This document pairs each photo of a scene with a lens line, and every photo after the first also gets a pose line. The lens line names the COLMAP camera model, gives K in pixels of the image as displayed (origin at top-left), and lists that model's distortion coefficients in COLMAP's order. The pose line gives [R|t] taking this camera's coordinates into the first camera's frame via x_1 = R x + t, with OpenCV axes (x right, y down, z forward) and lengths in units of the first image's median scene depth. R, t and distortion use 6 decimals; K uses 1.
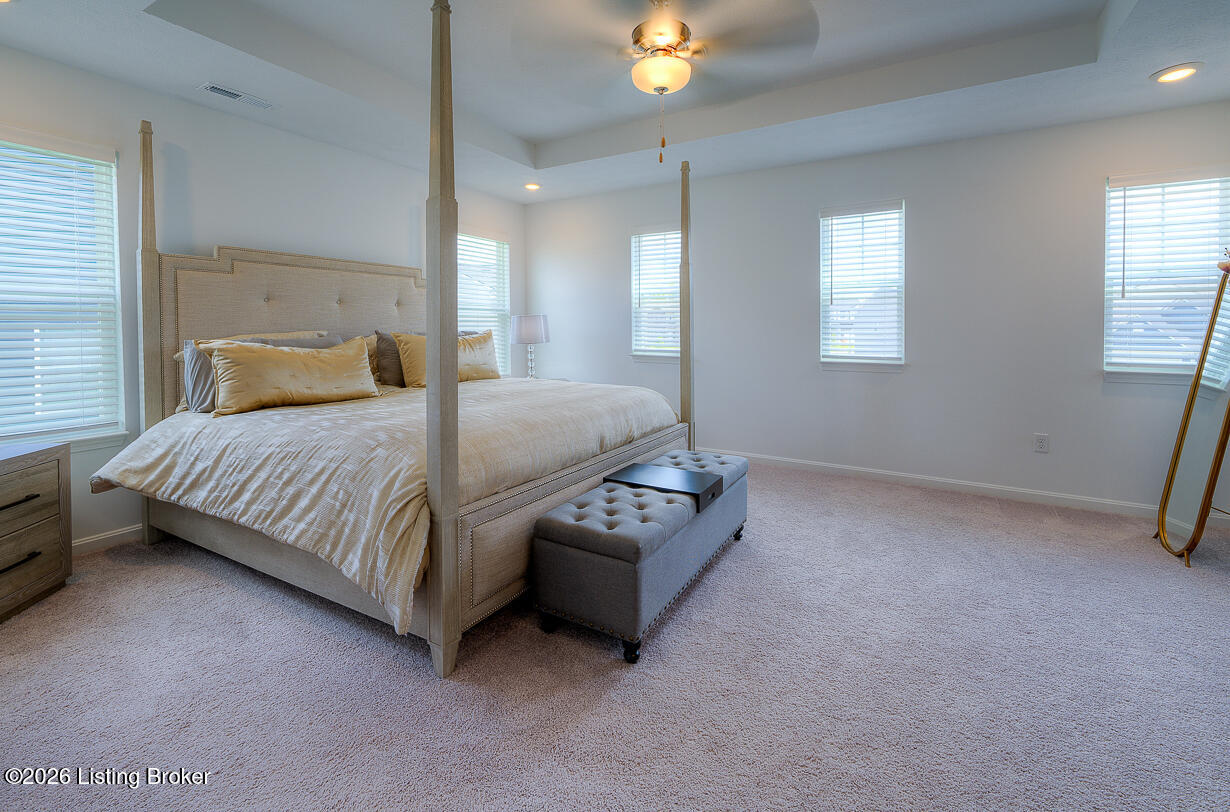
lens RADIAL K [[526.6, 0, 616.7], [0, 526.6, 352.6], [0, 0, 1]] dist [-0.002280, -0.000193]
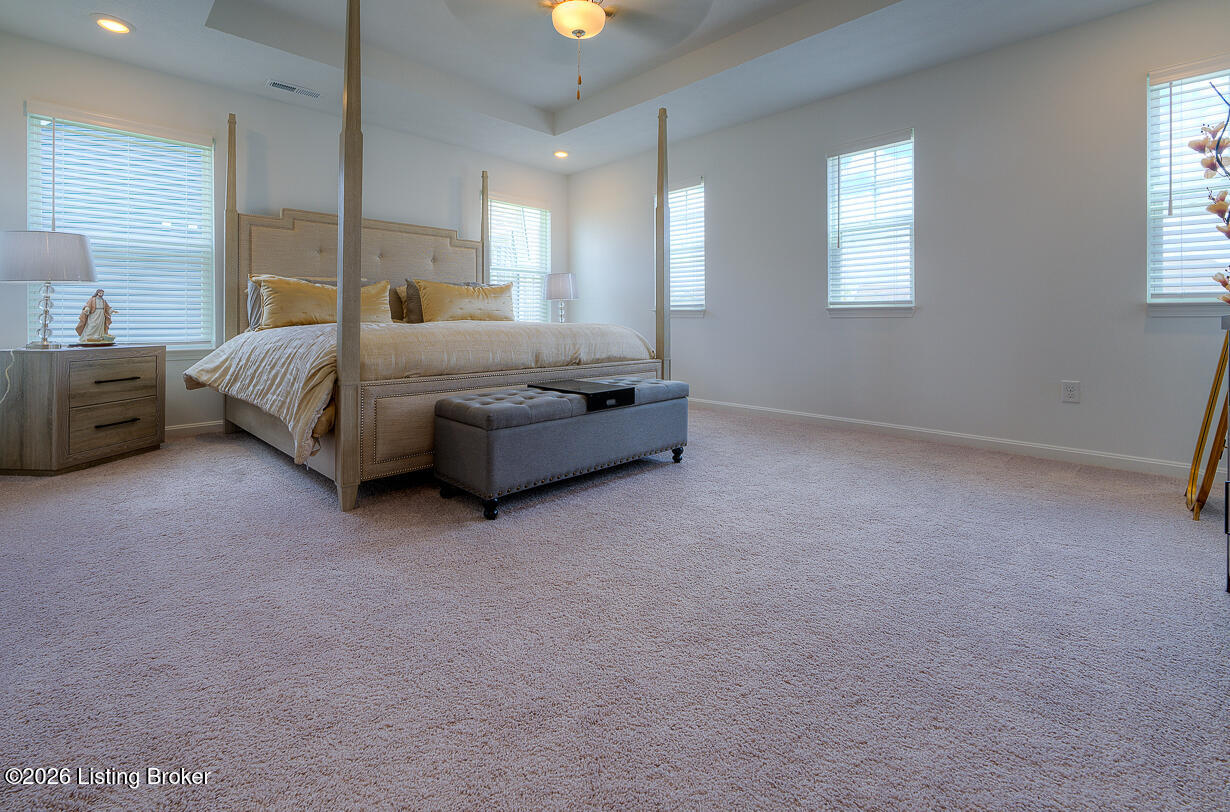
lens RADIAL K [[531.5, 0, 608.7], [0, 531.5, 338.0], [0, 0, 1]] dist [-0.003759, -0.000220]
pose [[0.966774, 0.008253, -0.255499, 0.372557], [-0.012679, 0.999797, -0.015681, 0.134706], [0.255317, 0.018400, 0.966682, -0.041601]]
